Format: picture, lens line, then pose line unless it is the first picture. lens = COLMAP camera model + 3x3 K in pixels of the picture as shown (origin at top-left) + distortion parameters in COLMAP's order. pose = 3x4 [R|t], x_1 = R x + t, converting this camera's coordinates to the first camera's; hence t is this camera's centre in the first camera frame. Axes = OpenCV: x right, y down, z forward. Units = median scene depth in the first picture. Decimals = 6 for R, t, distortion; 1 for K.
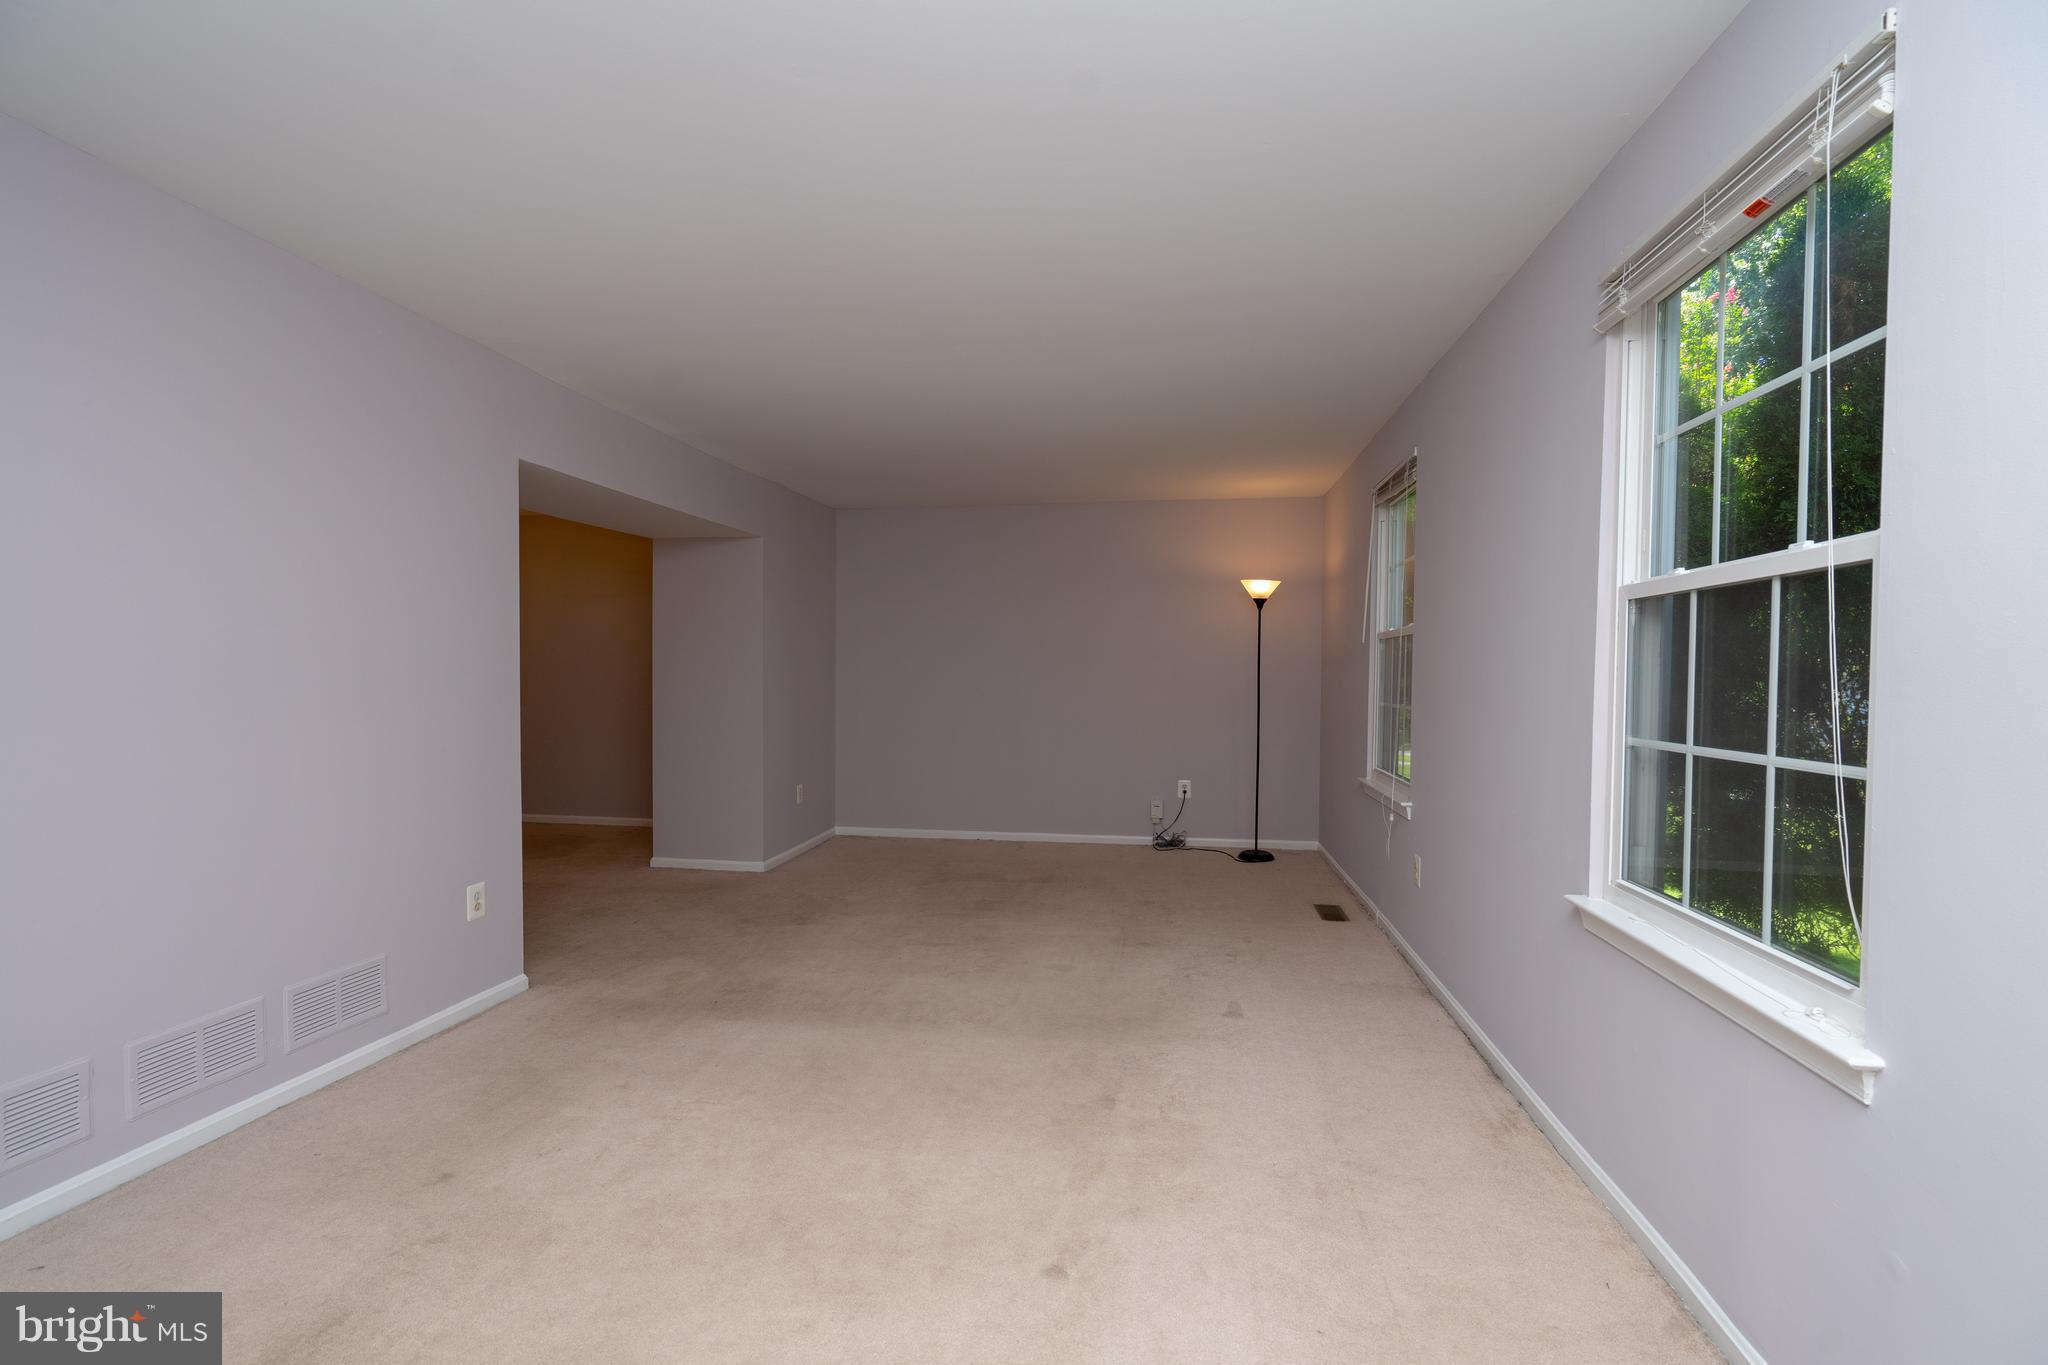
lens RADIAL K [[910.0, 0, 1019.1], [0, 910.0, 687.7], [0, 0, 1]] dist [-0.000538, 0.000361]
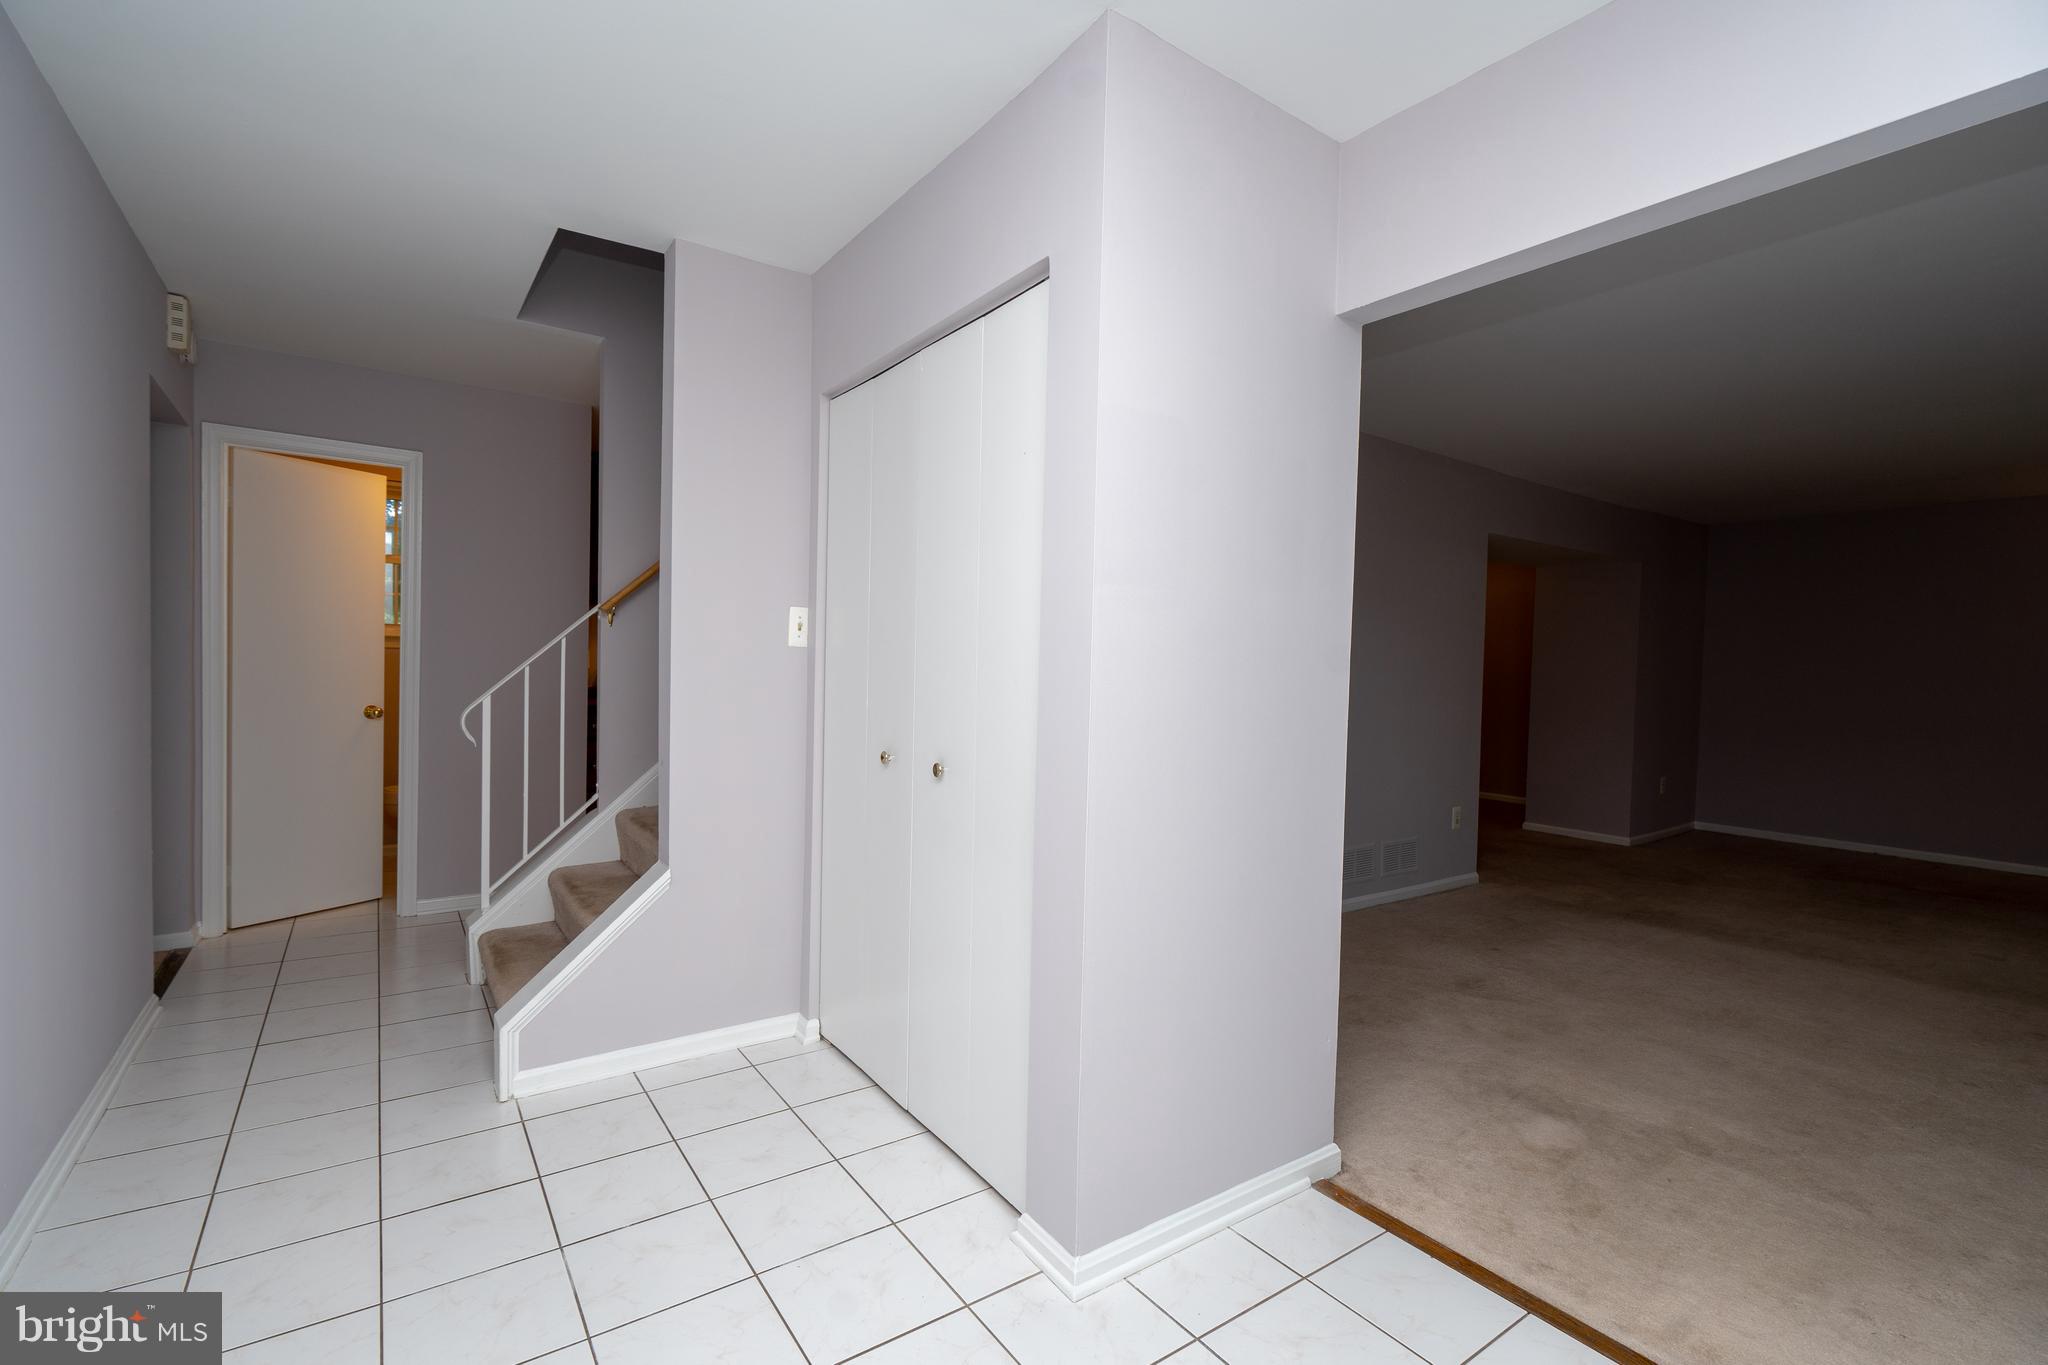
lens RADIAL K [[910.0, 0, 1019.1], [0, 910.0, 687.7], [0, 0, 1]] dist [-0.000538, 0.000361]
pose [[0.706555, 0.032198, -0.706925, -0.017275], [-0.032944, 0.999378, 0.012592, 0.010979], [0.706890, 0.014392, 0.707177, -0.631322]]
